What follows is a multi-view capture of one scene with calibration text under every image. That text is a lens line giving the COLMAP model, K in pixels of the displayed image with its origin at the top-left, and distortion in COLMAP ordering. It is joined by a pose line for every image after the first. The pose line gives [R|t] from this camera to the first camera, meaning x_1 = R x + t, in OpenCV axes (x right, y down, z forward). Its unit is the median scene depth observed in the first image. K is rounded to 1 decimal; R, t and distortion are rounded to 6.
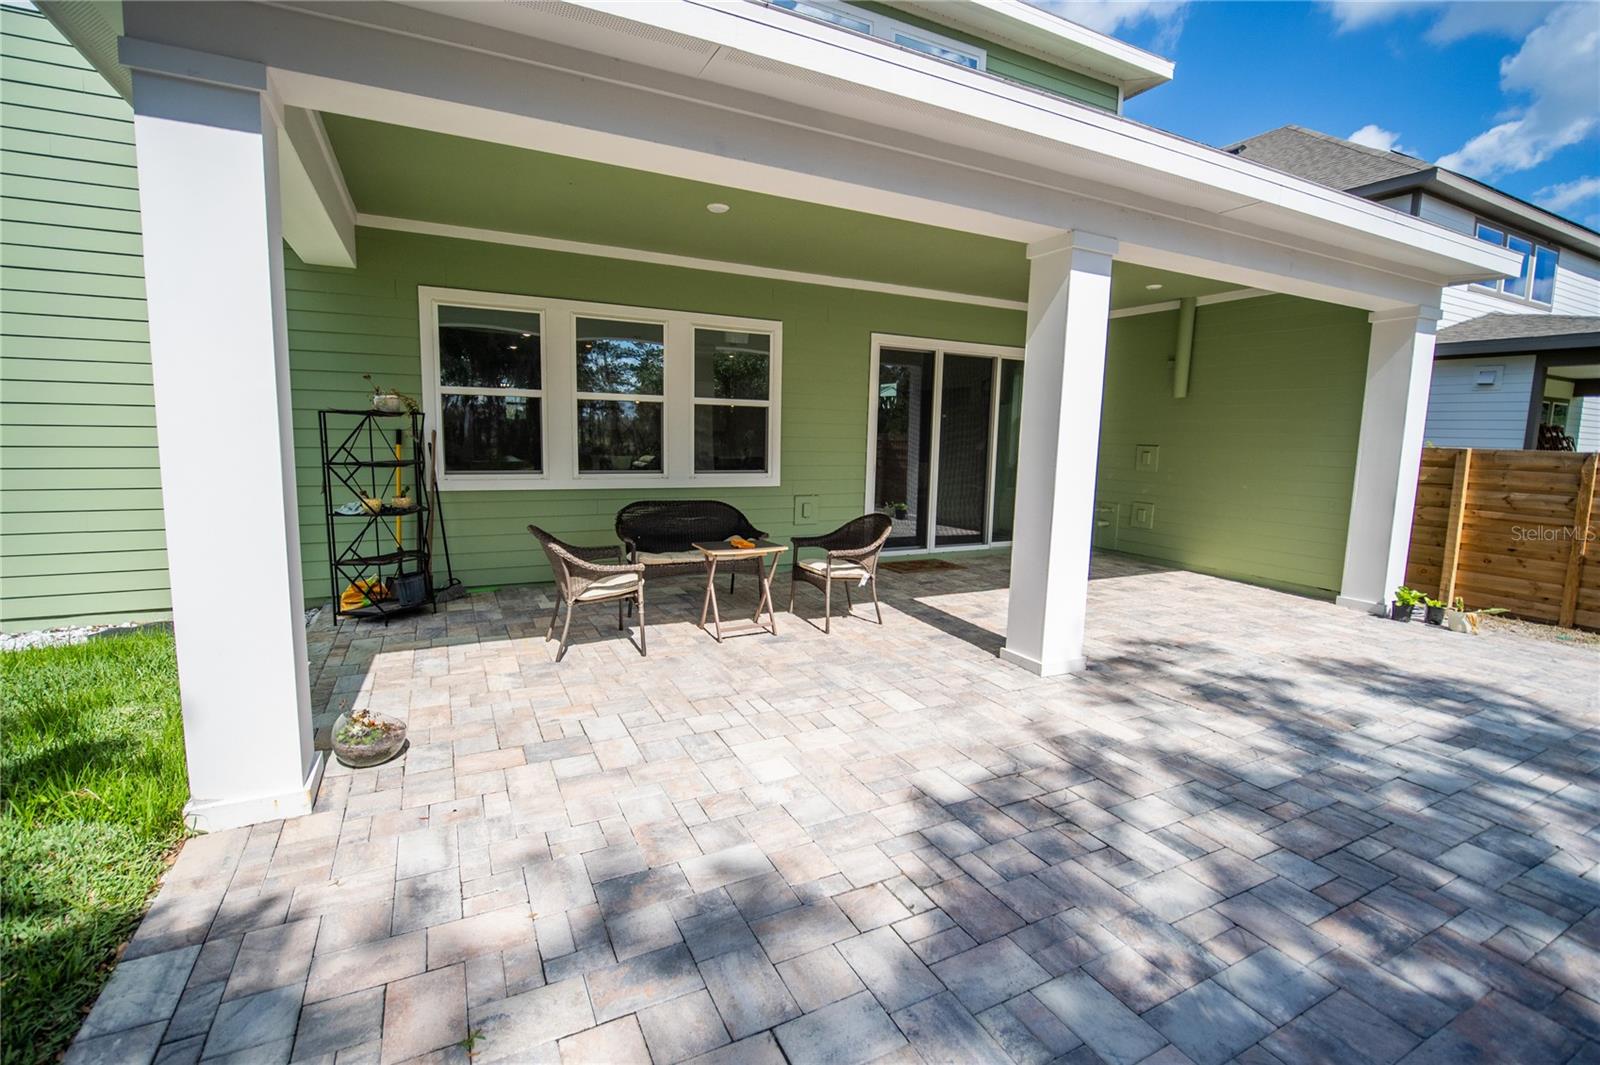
lens RADIAL K [[714.7, 0, 800.6], [0, 714.7, 527.4], [0, 0, 1]] dist [-0.017416, -0.001713]
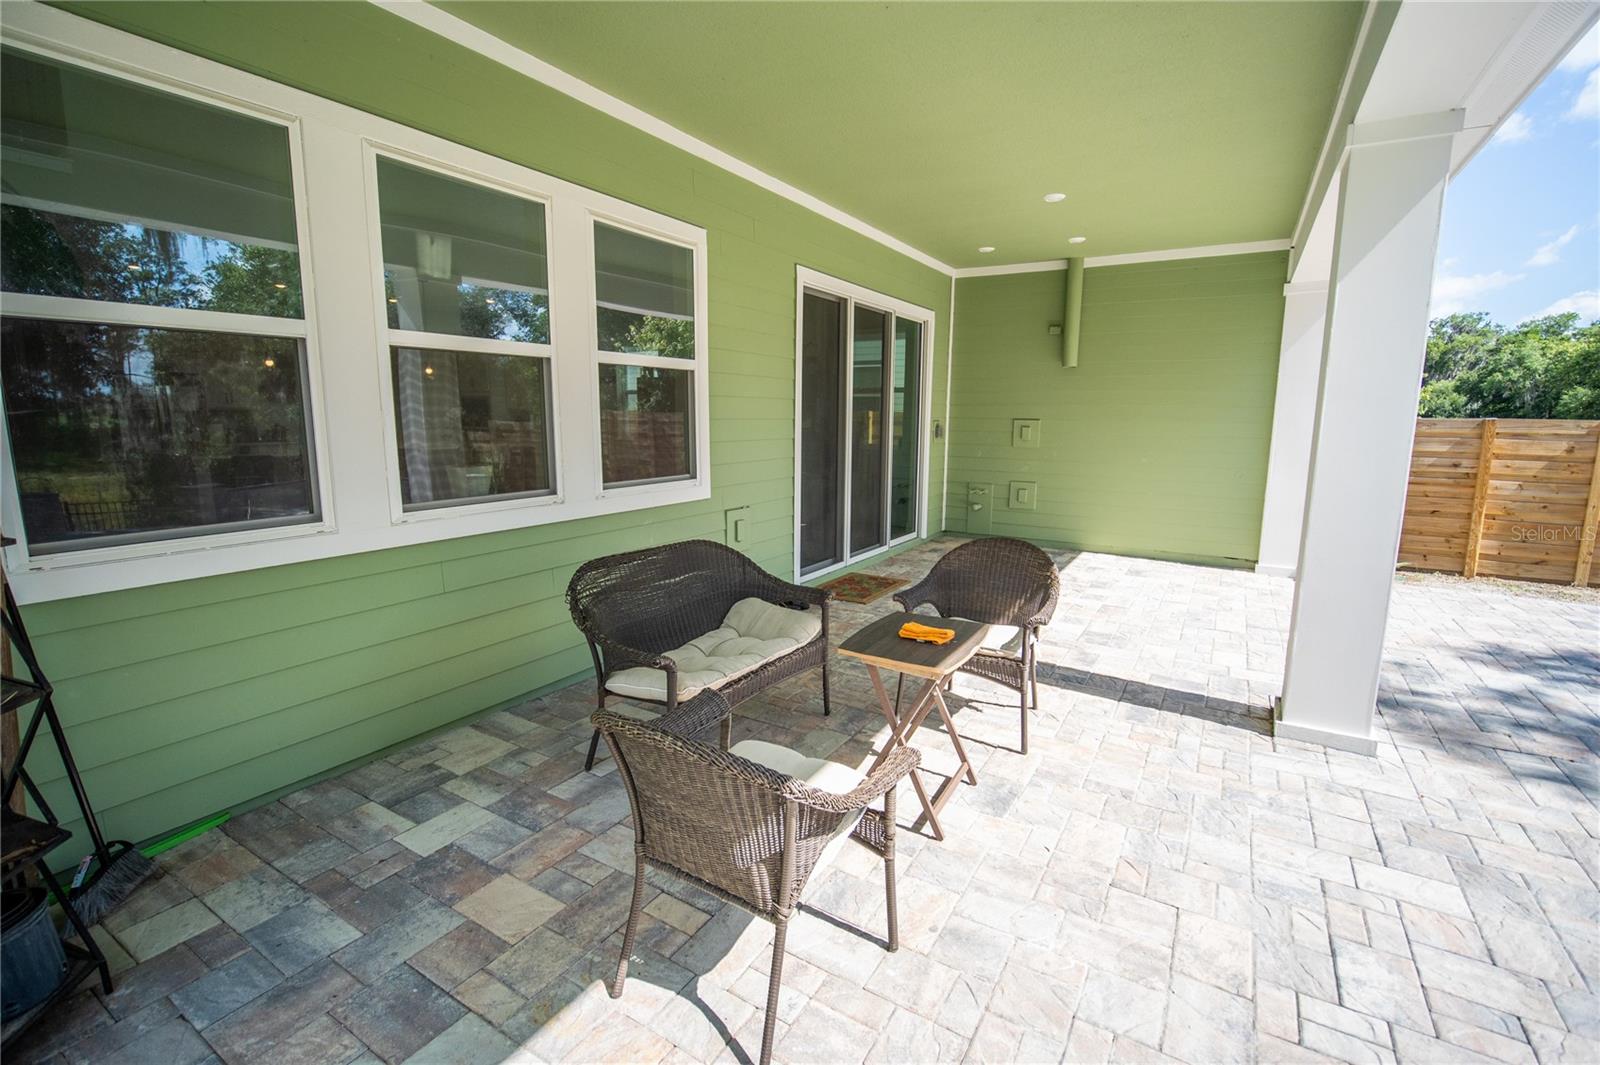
lens RADIAL K [[714.7, 0, 802.0], [0, 714.7, 529.4], [0, 0, 1]] dist [-0.017416, -0.001713]
pose [[0.846181, -0.101158, 0.523207, -0.336218], [0.079808, 0.994801, 0.063264, -0.073097], [-0.526886, -0.011776, 0.849854, 0.488140]]
